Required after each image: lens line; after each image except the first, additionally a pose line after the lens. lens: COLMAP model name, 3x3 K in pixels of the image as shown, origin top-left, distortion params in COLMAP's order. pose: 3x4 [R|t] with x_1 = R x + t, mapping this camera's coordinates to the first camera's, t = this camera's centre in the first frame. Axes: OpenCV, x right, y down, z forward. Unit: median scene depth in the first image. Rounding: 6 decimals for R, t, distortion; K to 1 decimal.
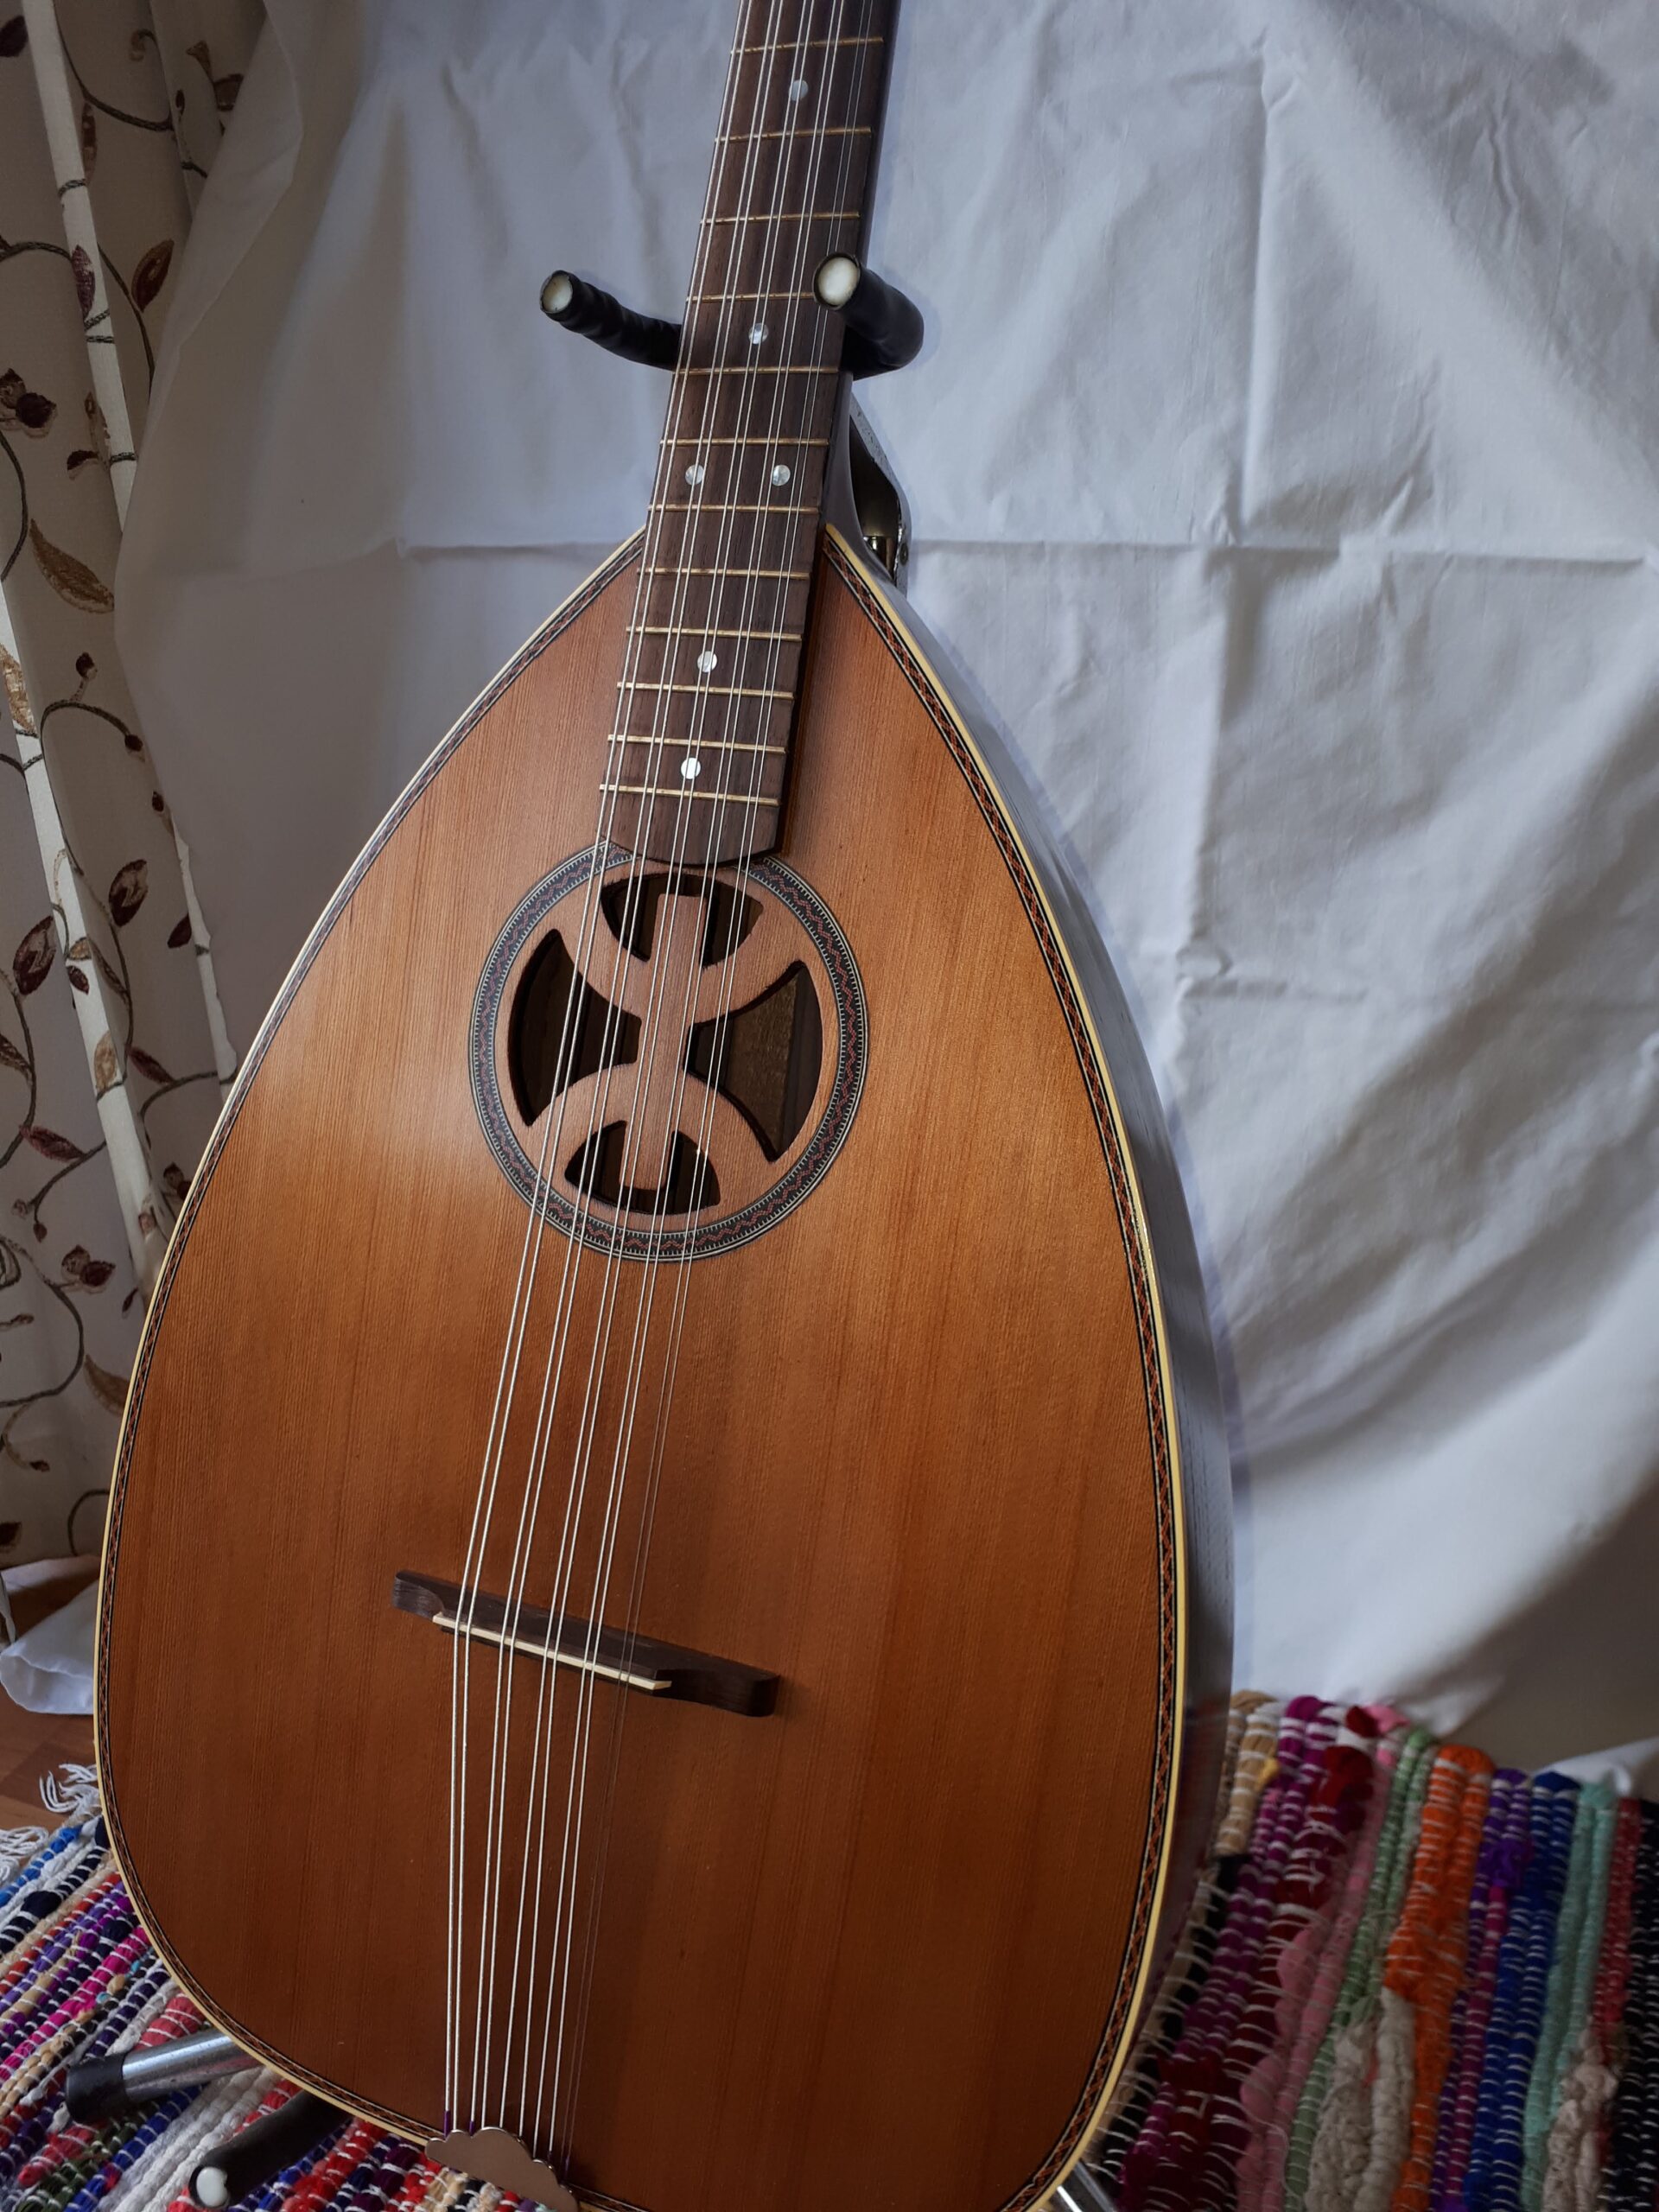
lens RADIAL K [[1774.3, 0, 837.4], [0, 1774.3, 1142.5], [0, 0, 1]] dist [-0.001263, -0.007521]
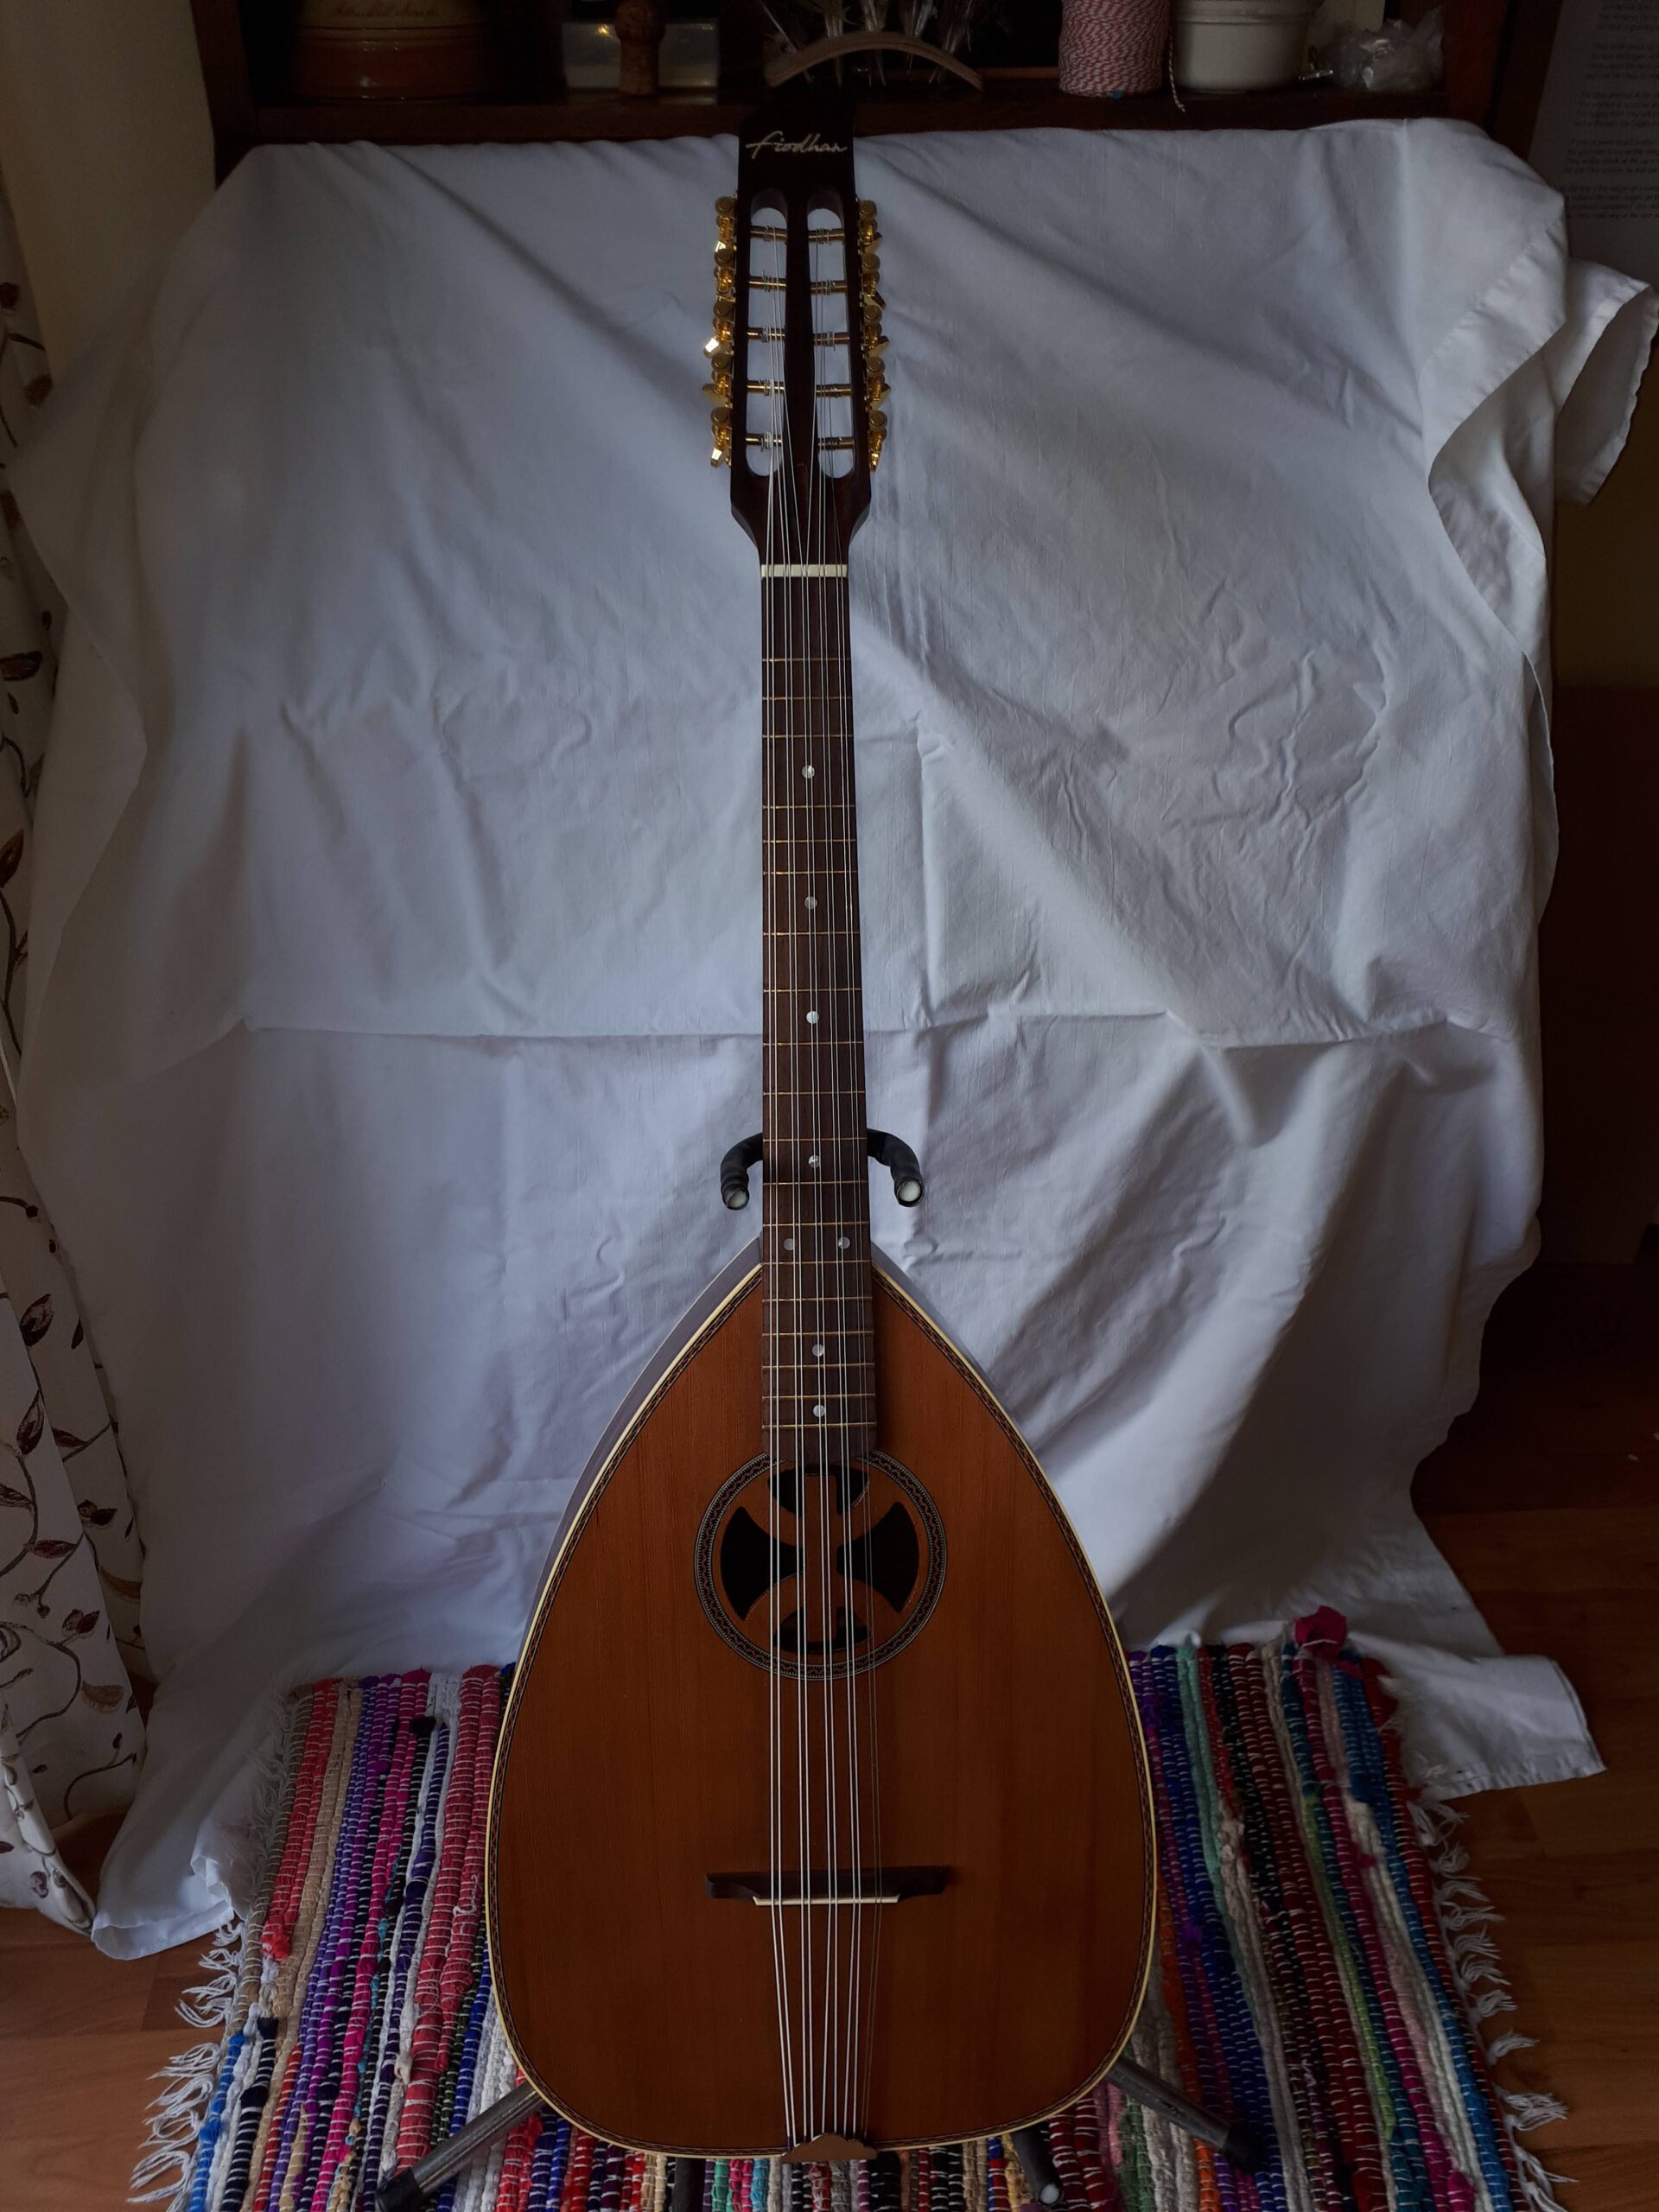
lens RADIAL K [[1737.4, 0, 823.8], [0, 1737.4, 1132.8], [0, 0, 1]] dist [0.062314, -0.097453]
pose [[0.903547, -0.215620, 0.370285, -0.436345], [0.151998, 0.969253, 0.193507, -0.540551], [-0.400624, -0.118561, 0.908540, -0.352988]]
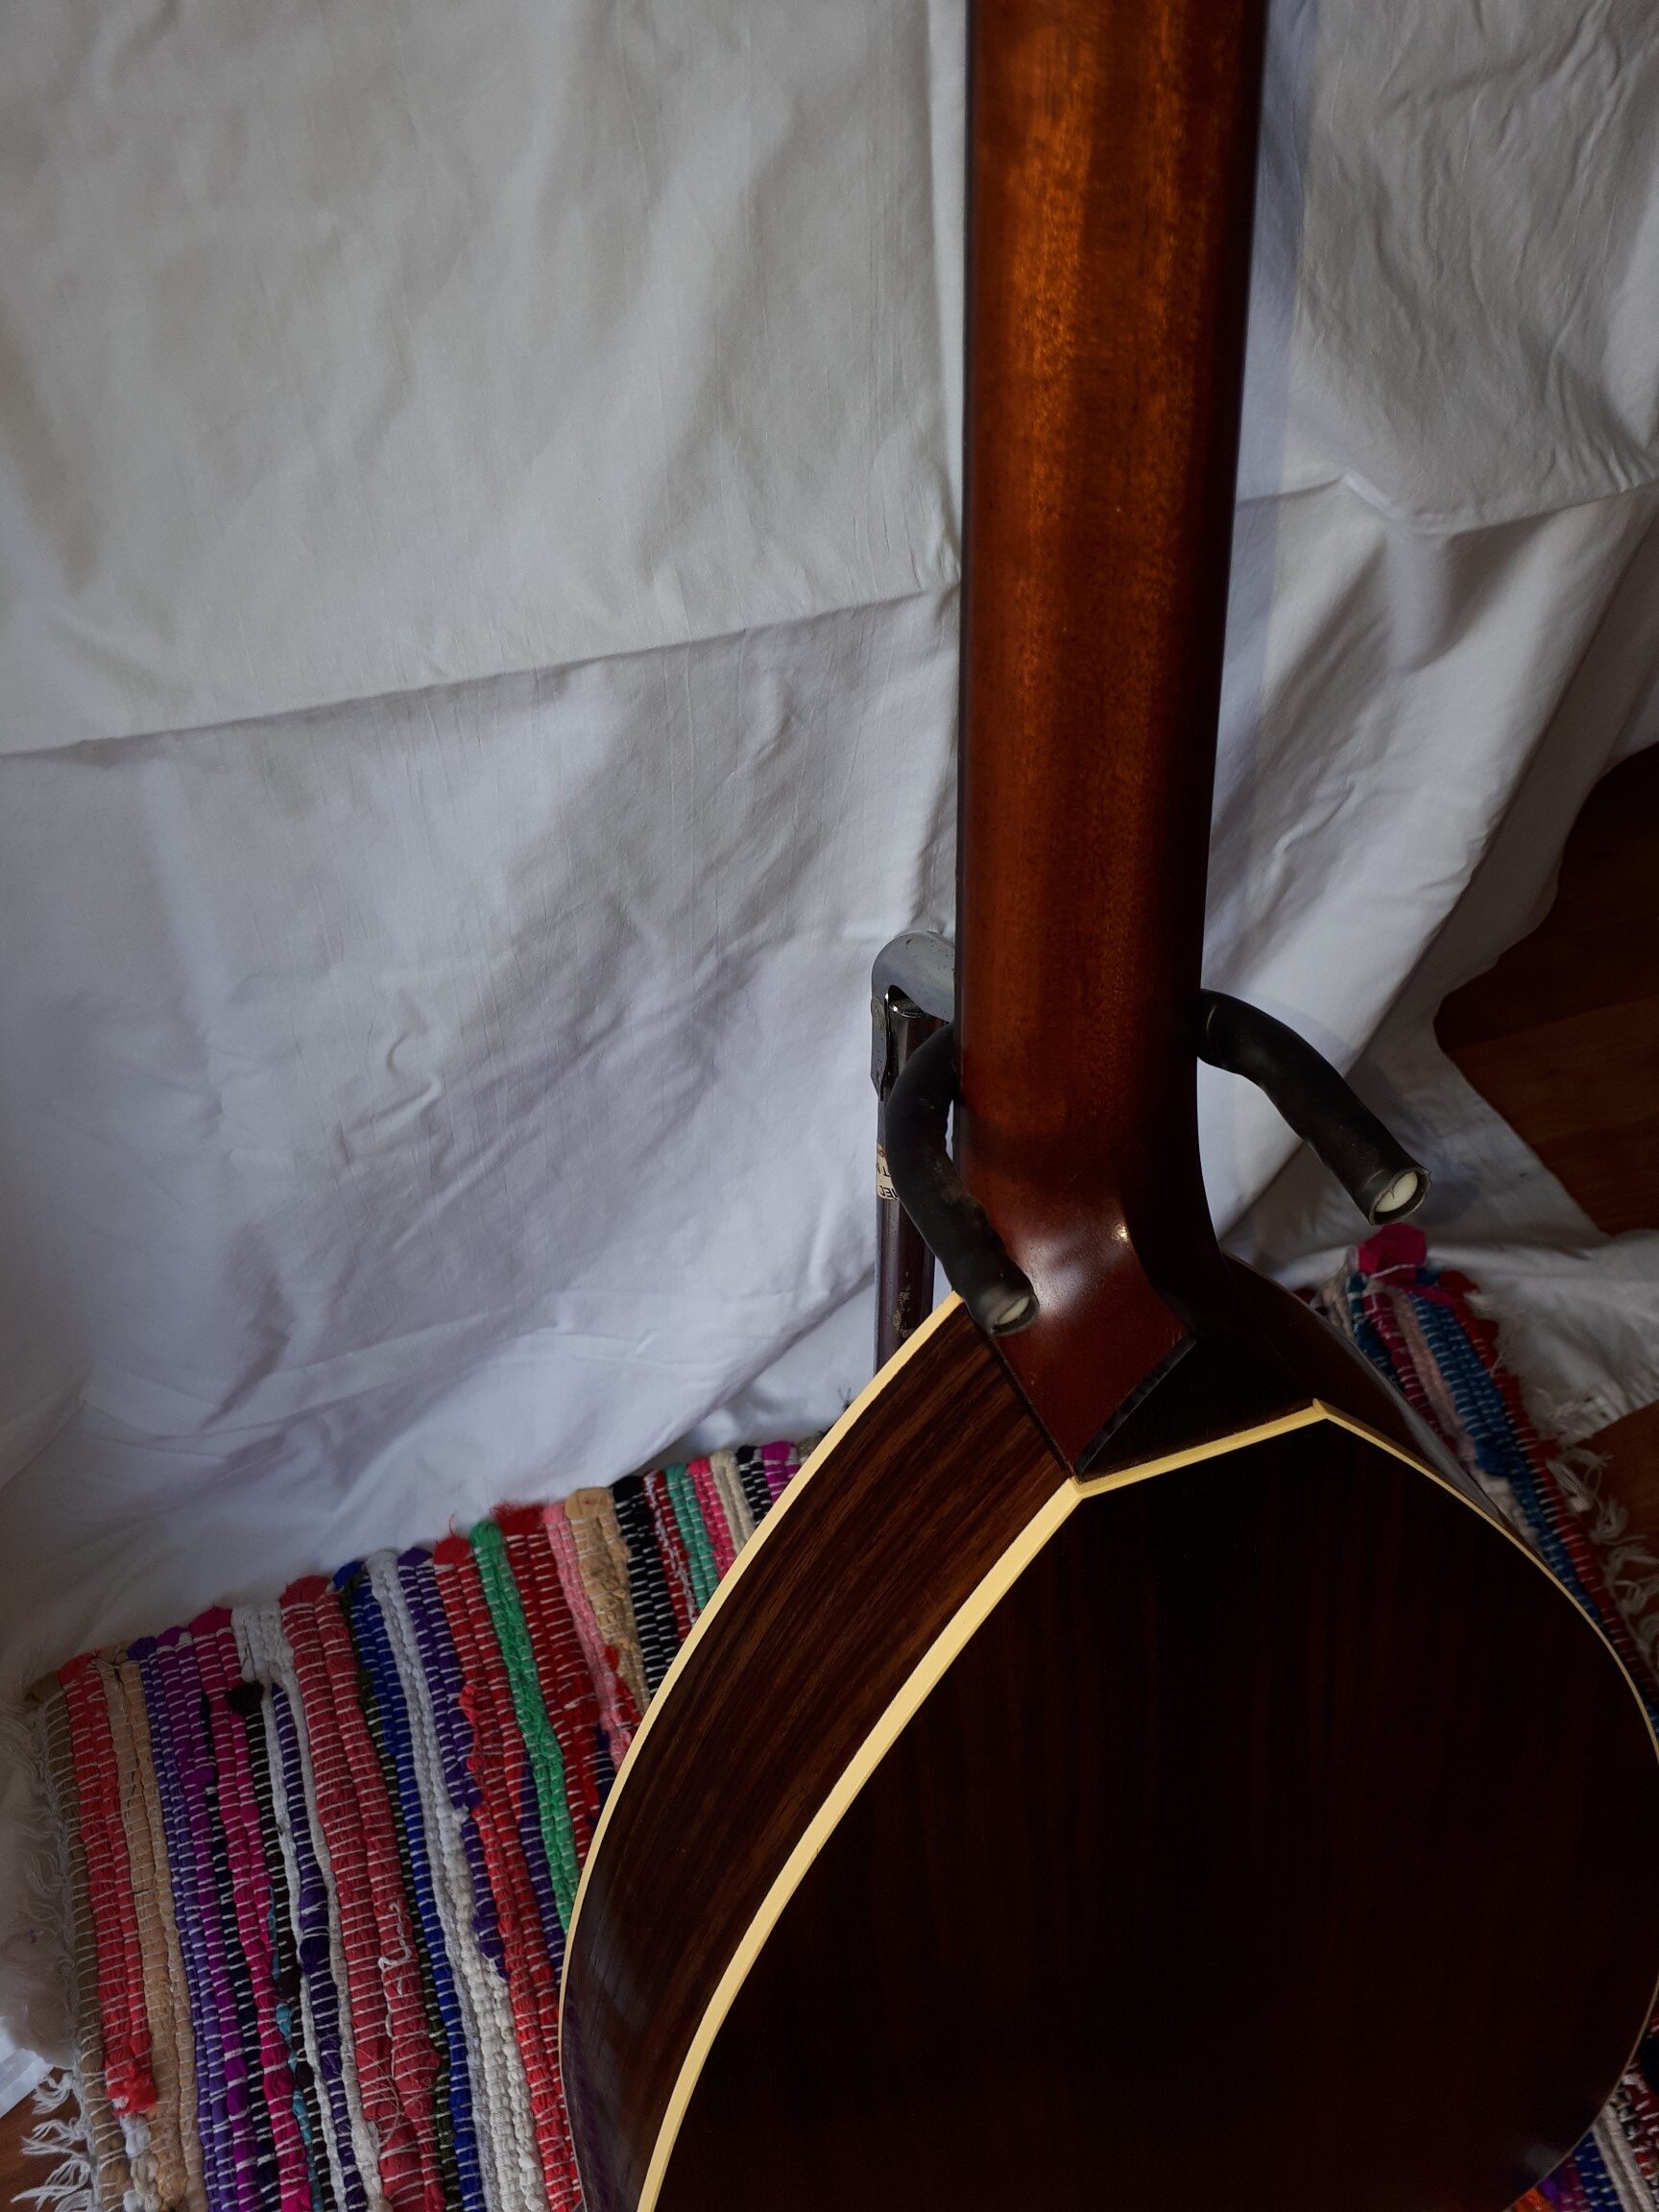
lens RADIAL K [[1750.0, 0, 829.5], [0, 1750.0, 1106.0], [0, 0, 1]] dist [-0.003682, -0.002039]
pose [[0.747167, -0.506533, 0.430310, -0.286567], [0.221362, 0.800125, 0.557493, -0.587736], [-0.626691, -0.321286, 0.709954, 0.375173]]
